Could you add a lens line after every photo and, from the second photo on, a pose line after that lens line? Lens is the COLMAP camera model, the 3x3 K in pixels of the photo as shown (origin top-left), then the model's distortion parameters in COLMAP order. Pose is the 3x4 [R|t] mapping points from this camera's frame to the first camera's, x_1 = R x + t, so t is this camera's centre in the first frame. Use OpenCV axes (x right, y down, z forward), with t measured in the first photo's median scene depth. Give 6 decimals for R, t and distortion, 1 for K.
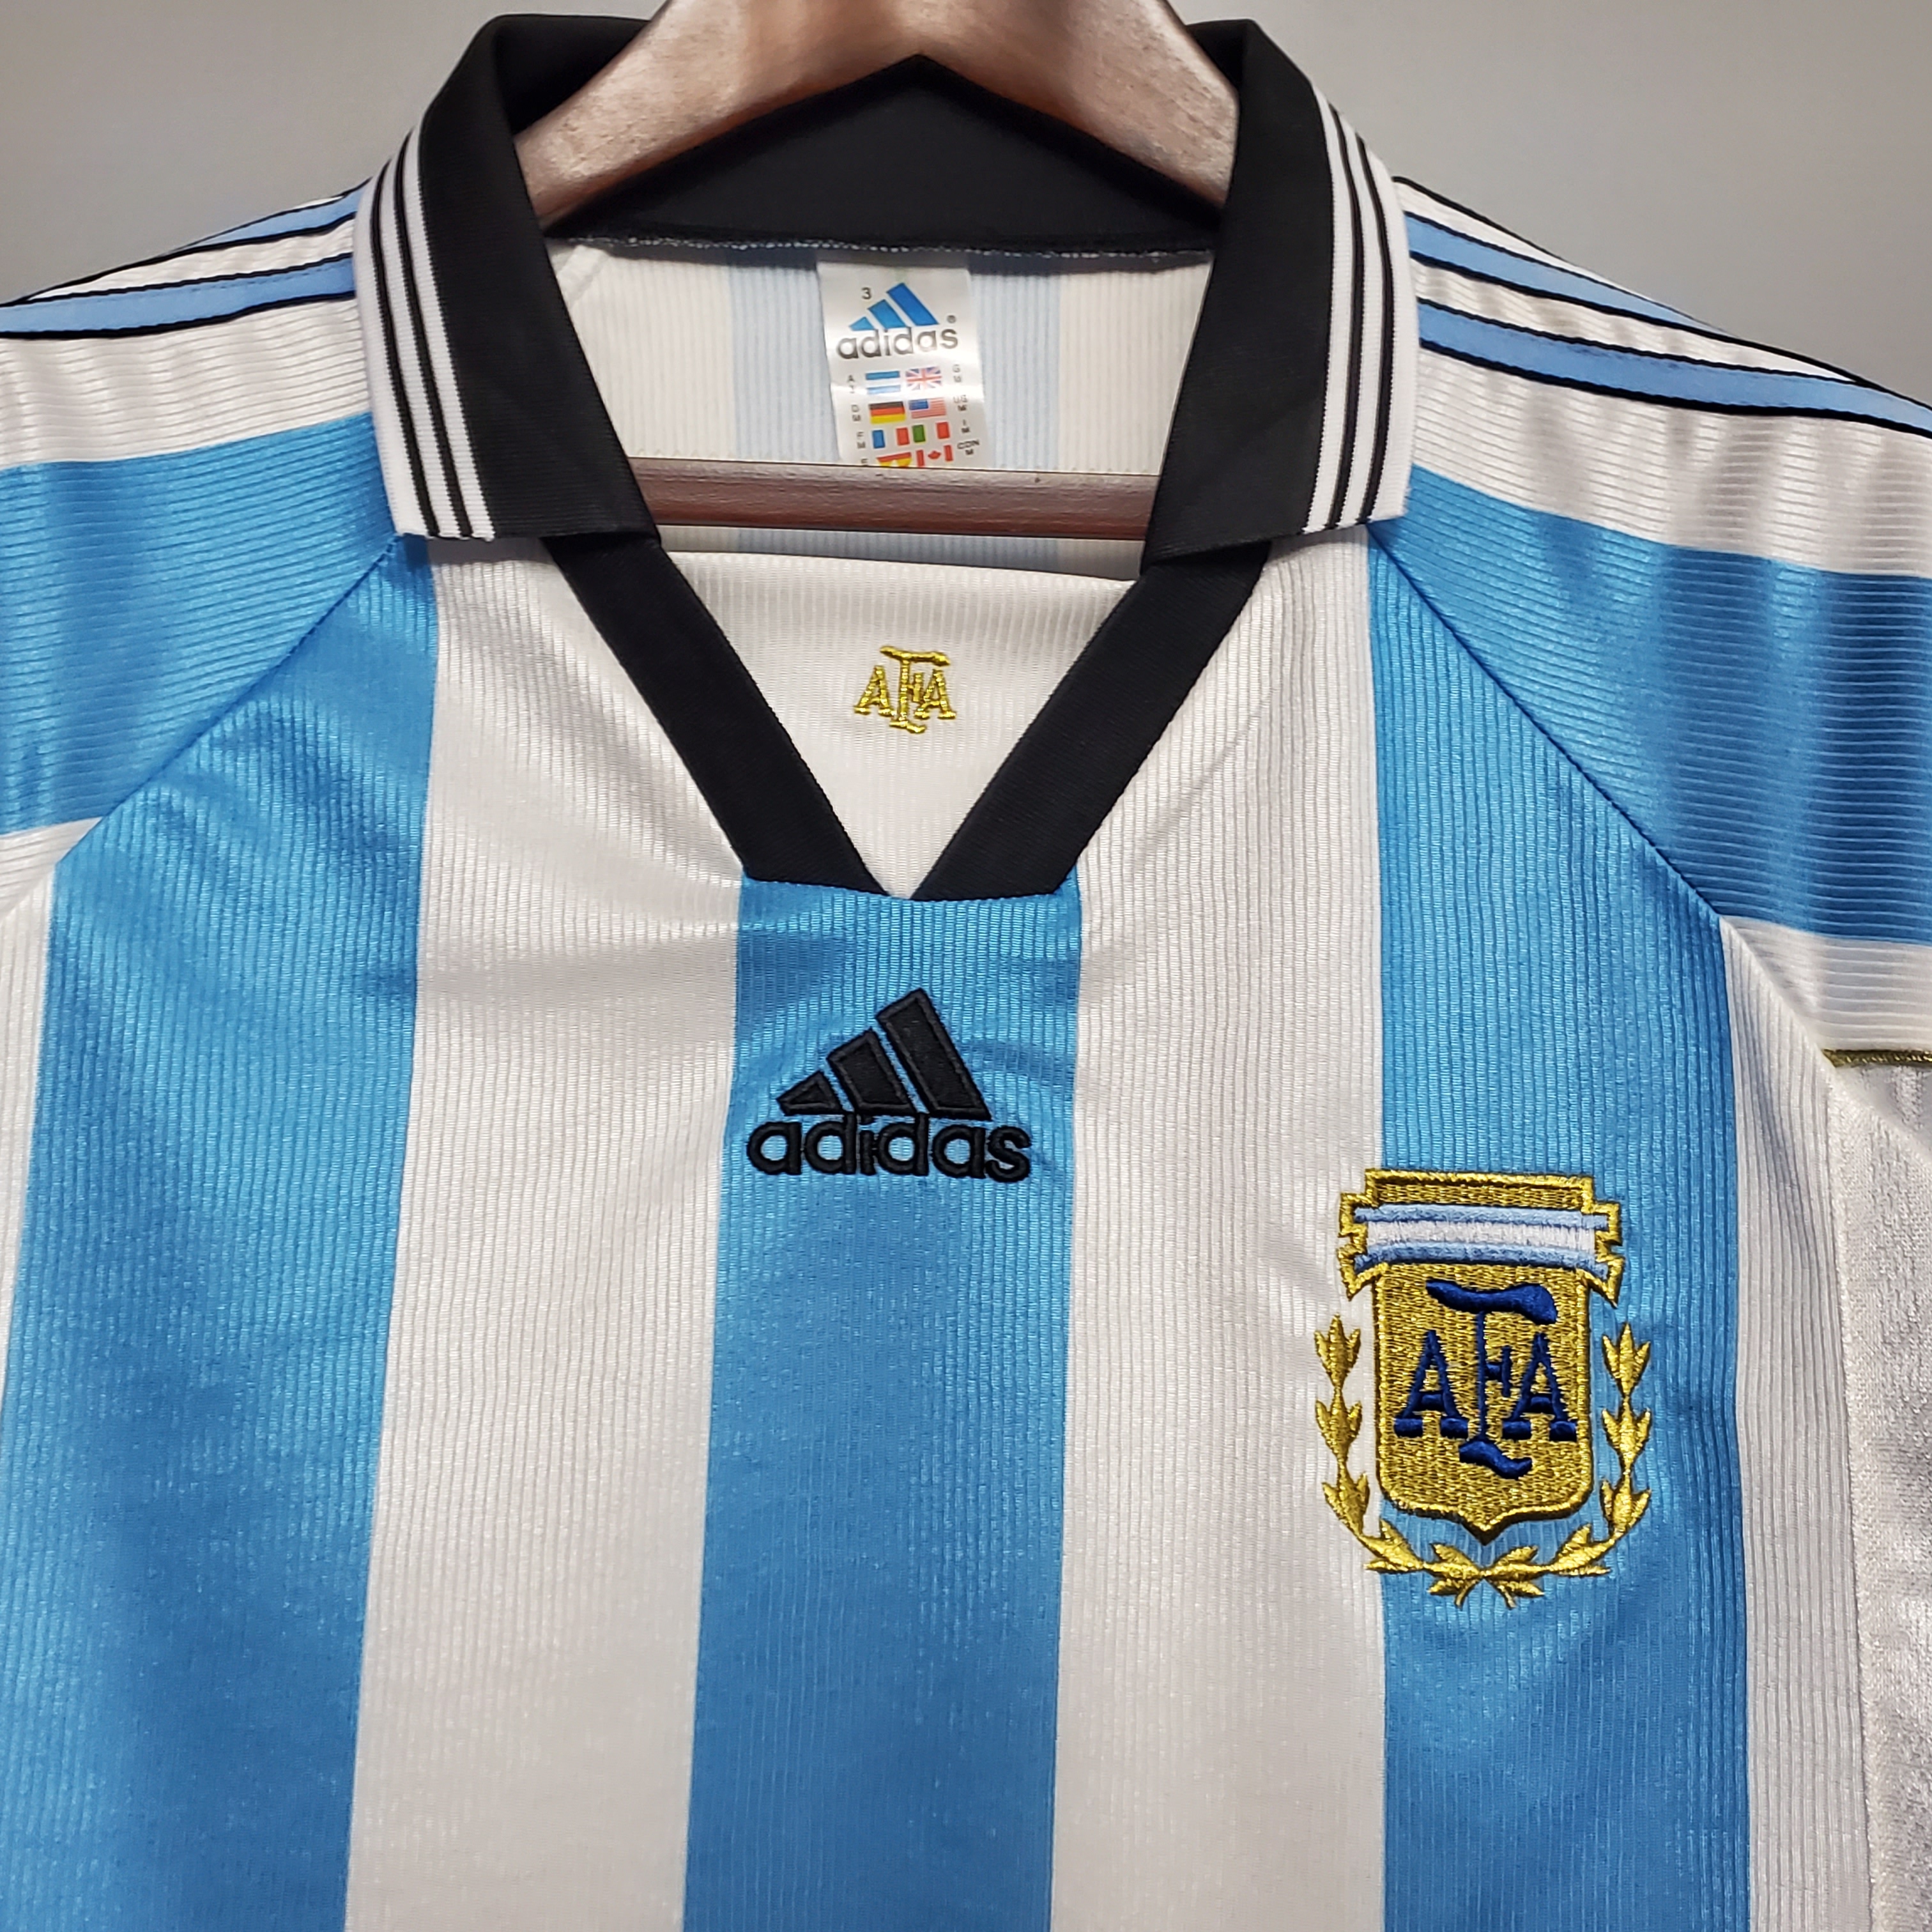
lens RADIAL K [[2803.7, 0, 997.1], [0, 2803.7, 964.5], [0, 0, 1]] dist [0.316447, -1.594960]
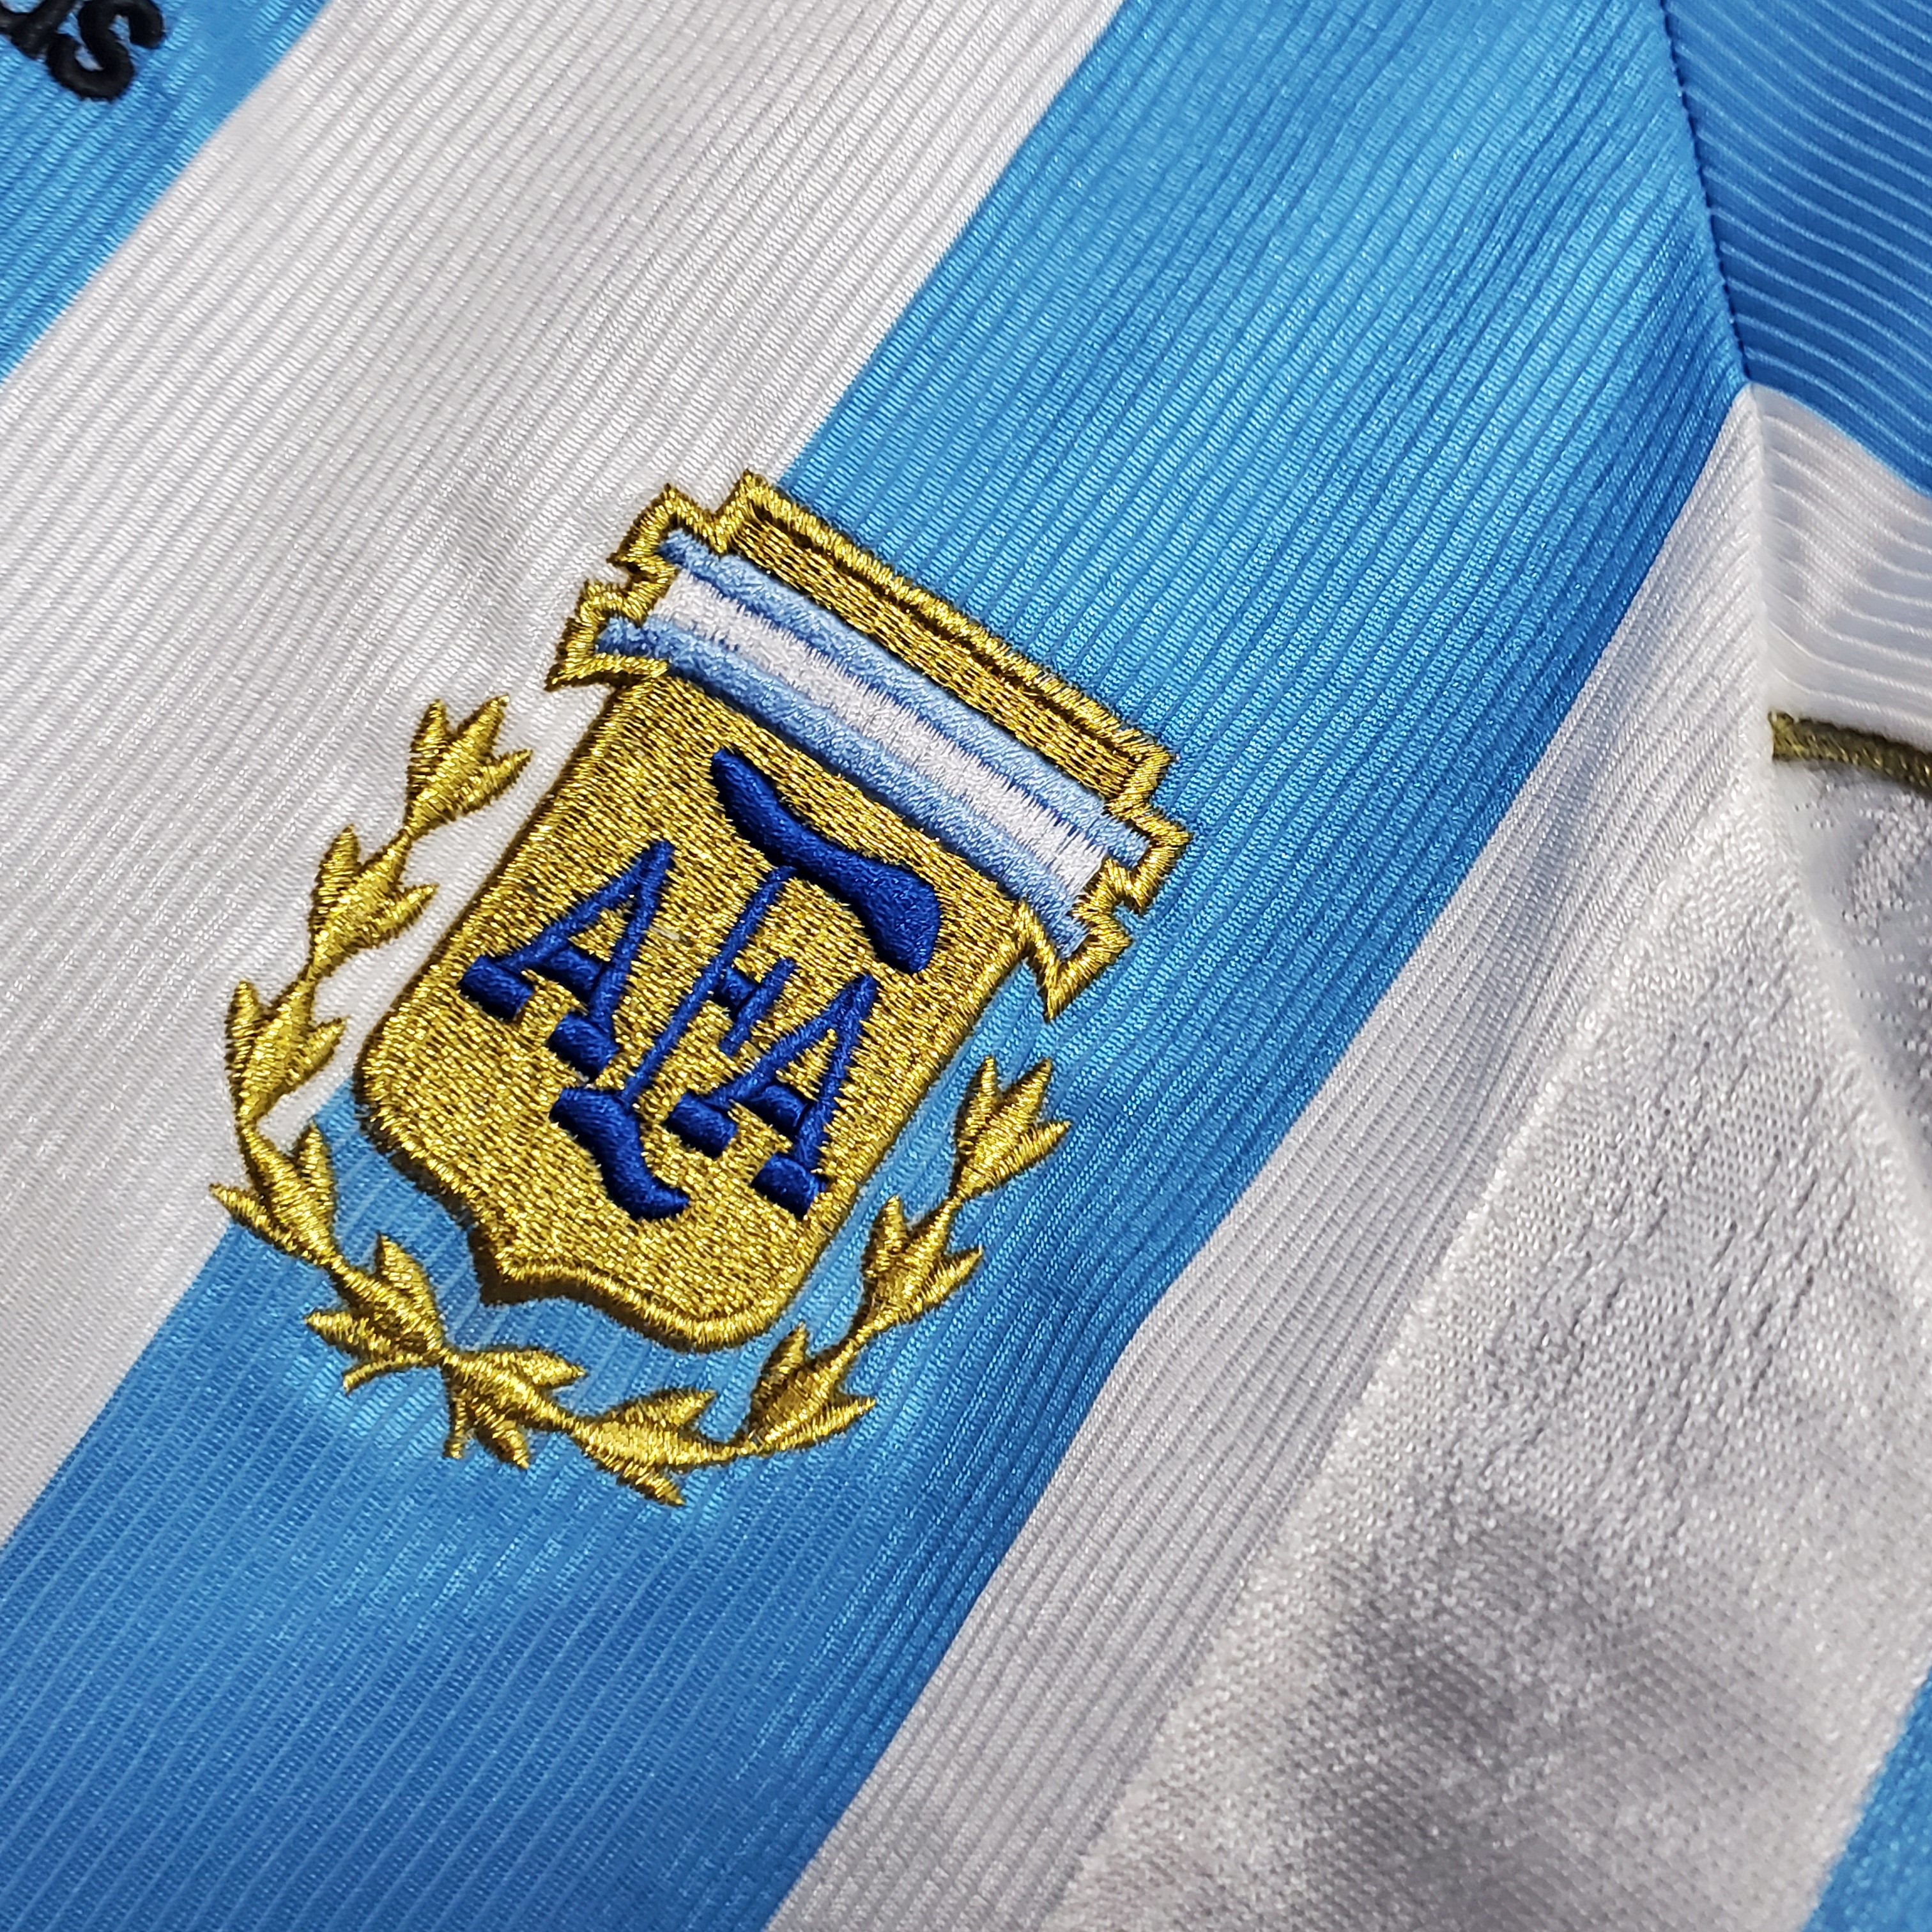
lens RADIAL K [[2615.4, 0, 1026.2], [0, 2615.4, 966.4], [0, 0, 1]] dist [0.198004, -0.394055]
pose [[0.841199, 0.523169, -0.136668, 0.266977], [-0.527602, 0.849480, 0.004418, 0.114510], [0.118408, 0.068390, 0.990607, 0.603523]]
